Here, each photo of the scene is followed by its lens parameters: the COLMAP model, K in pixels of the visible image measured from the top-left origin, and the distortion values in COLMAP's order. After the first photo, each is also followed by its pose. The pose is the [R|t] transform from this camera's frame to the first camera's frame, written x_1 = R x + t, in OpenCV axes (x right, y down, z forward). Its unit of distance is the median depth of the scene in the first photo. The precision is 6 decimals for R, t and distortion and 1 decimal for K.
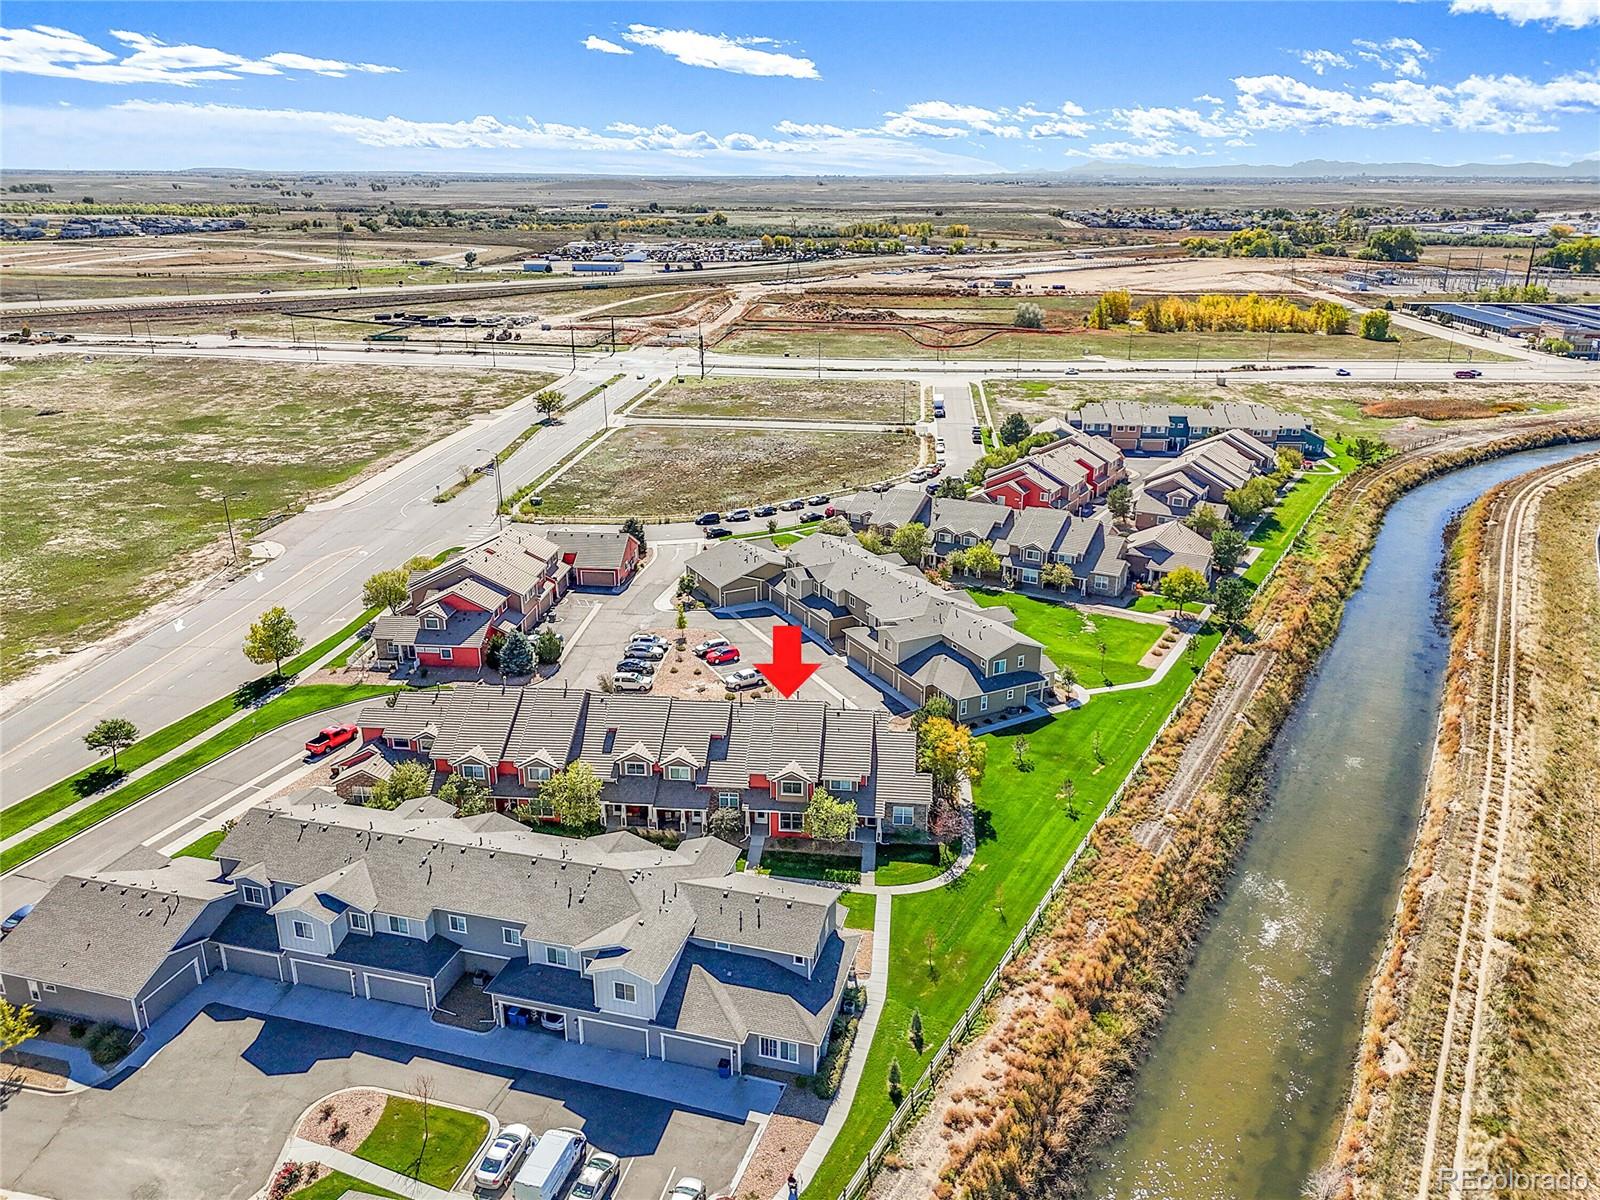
lens RADIAL K [[1173.8, 0, 800.0], [0, 1173.8, 600.0], [0, 0, 1]] dist [0.126986, -0.160082]
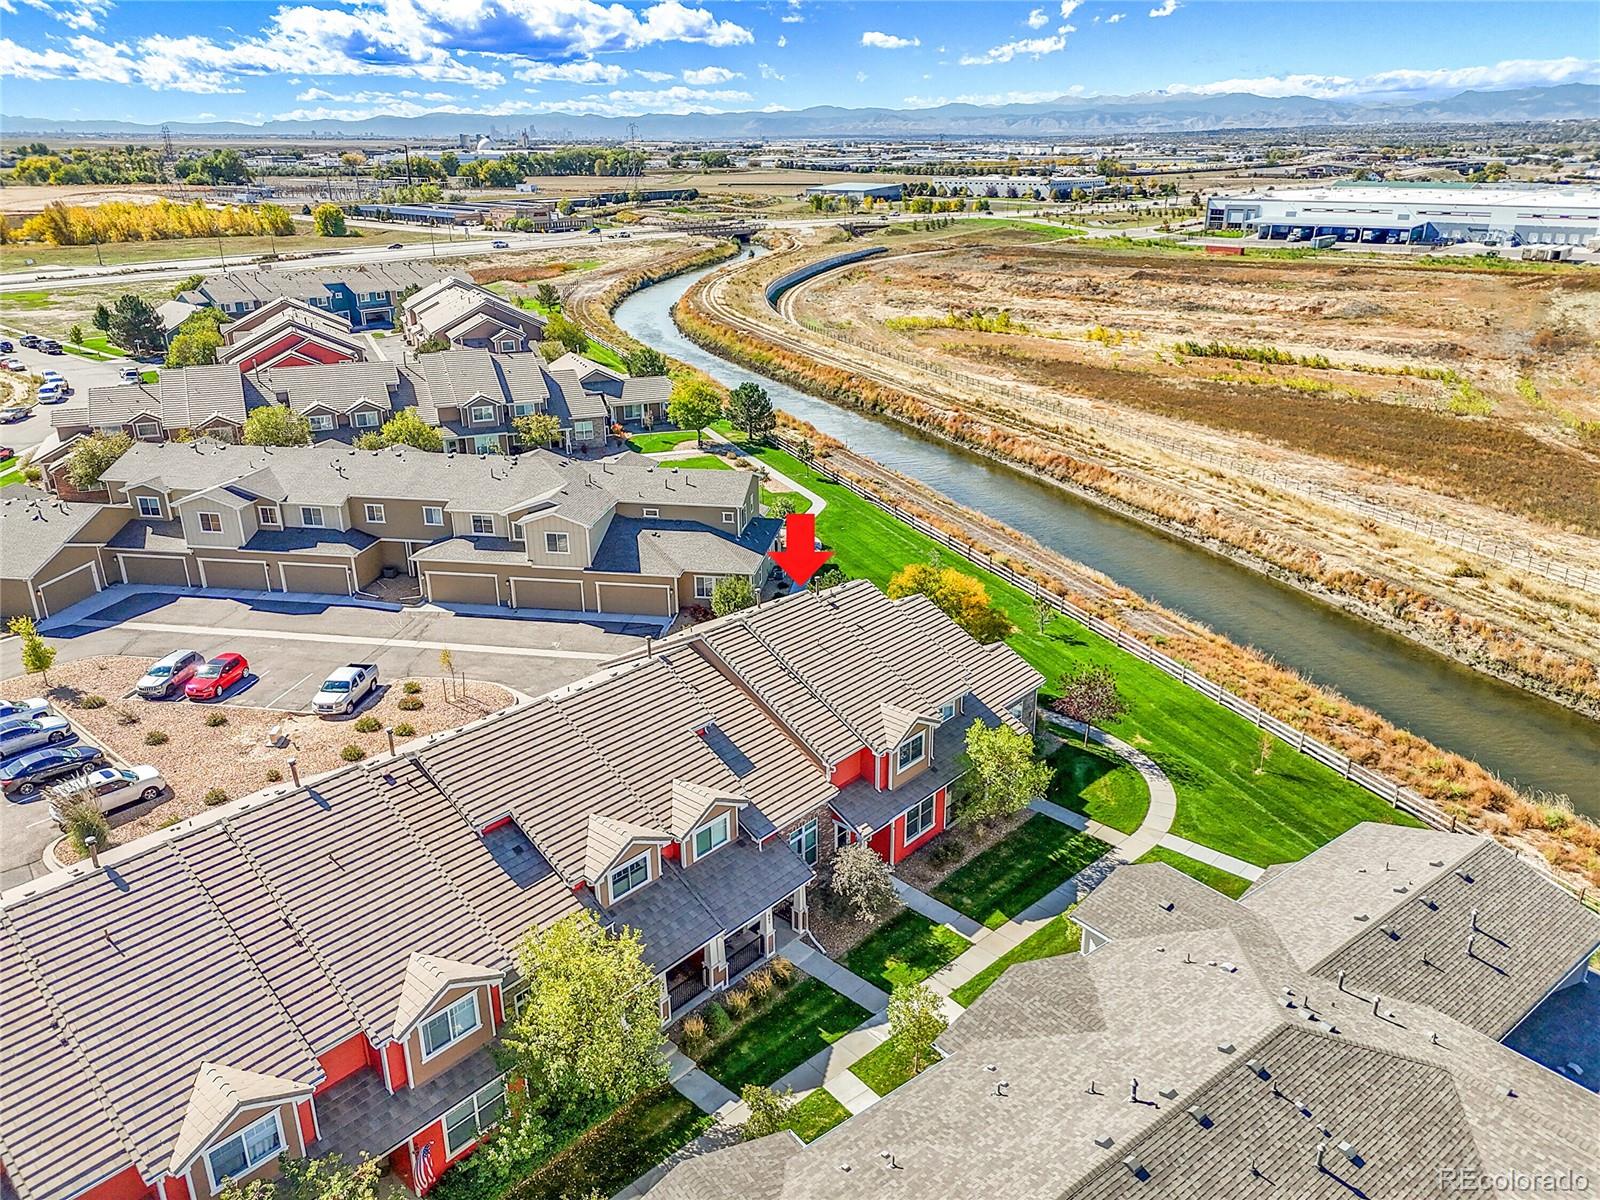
lens RADIAL K [[1172.2, 0, 807.9], [0, 1172.2, 601.4], [0, 0, 1]] dist [0.081185, -0.078554]
pose [[0.583241, -0.295025, 0.756829, -0.276859], [0.273348, 0.948658, 0.159151, 0.007489], [-0.764925, 0.114054, 0.633941, 0.515953]]
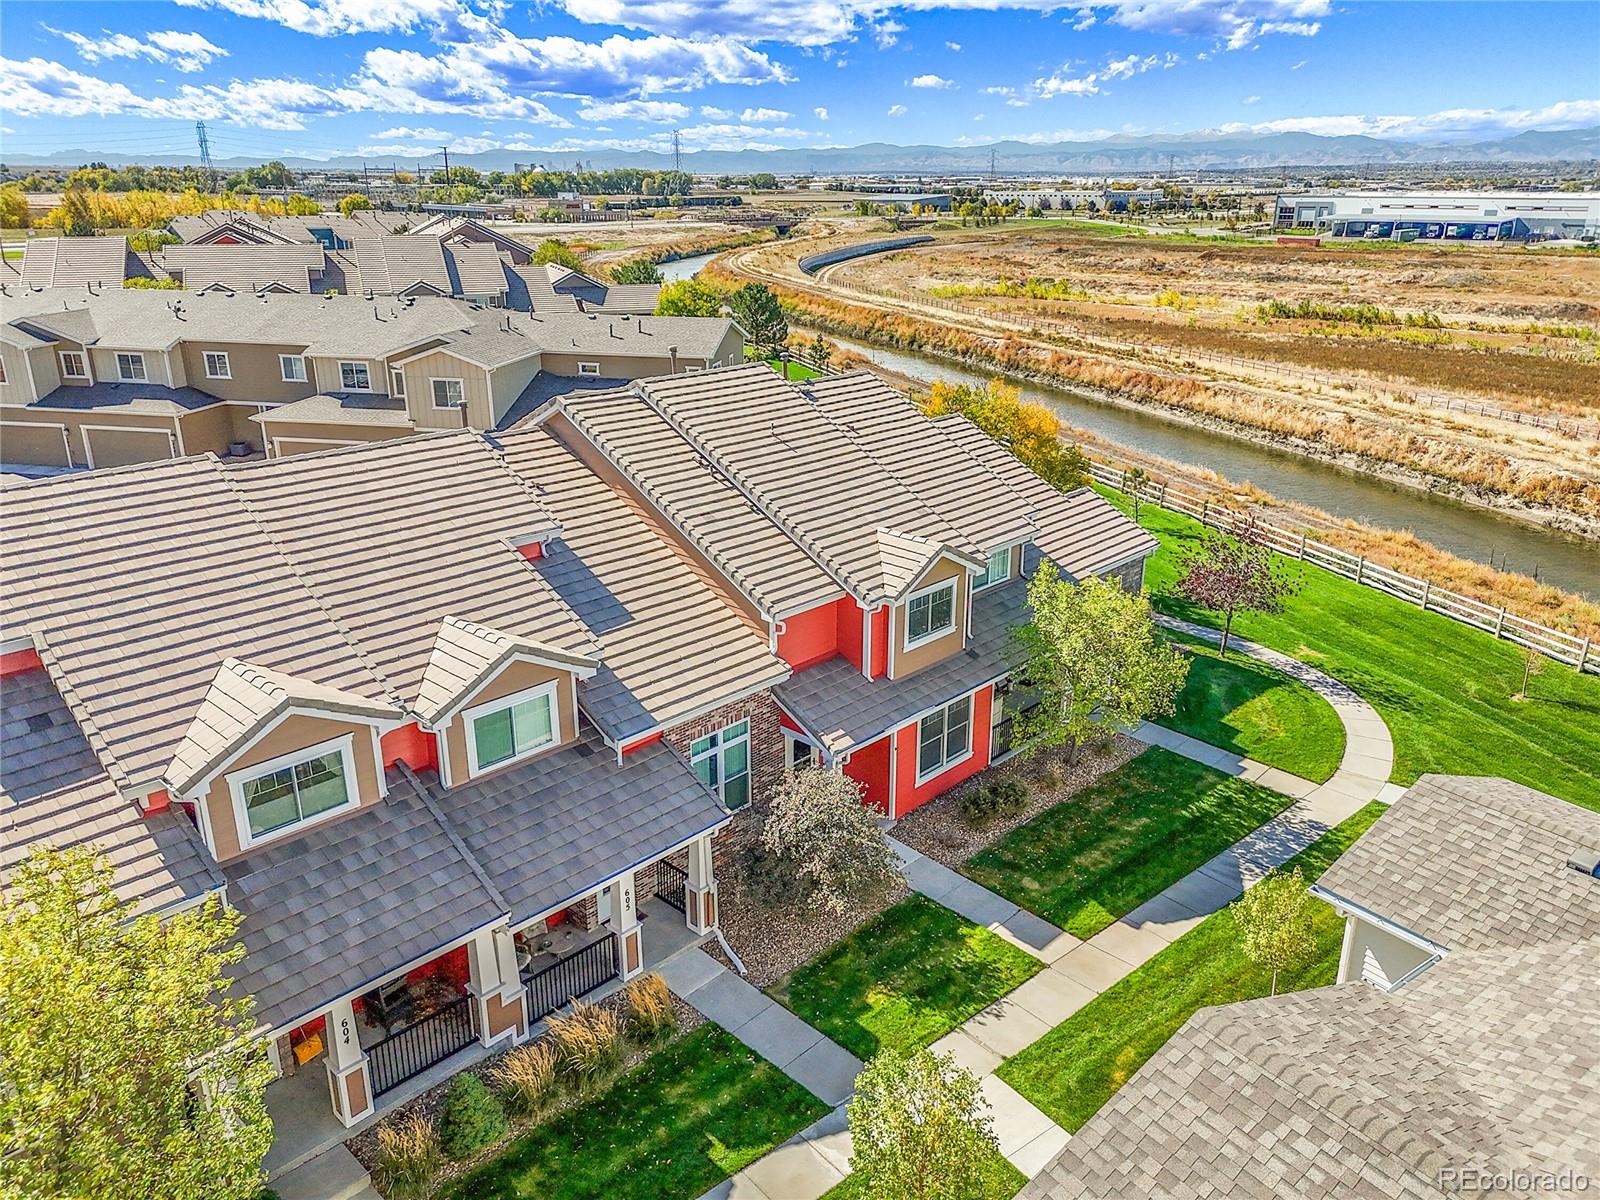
lens RADIAL K [[1179.5, 0, 804.1], [0, 1179.5, 601.7], [0, 0, 1]] dist [0.054651, -0.034799]
pose [[0.618186, -0.264587, 0.740162, -0.161071], [0.262254, 0.957114, 0.123105, 0.083960], [-0.740992, 0.118009, 0.661063, 0.608034]]
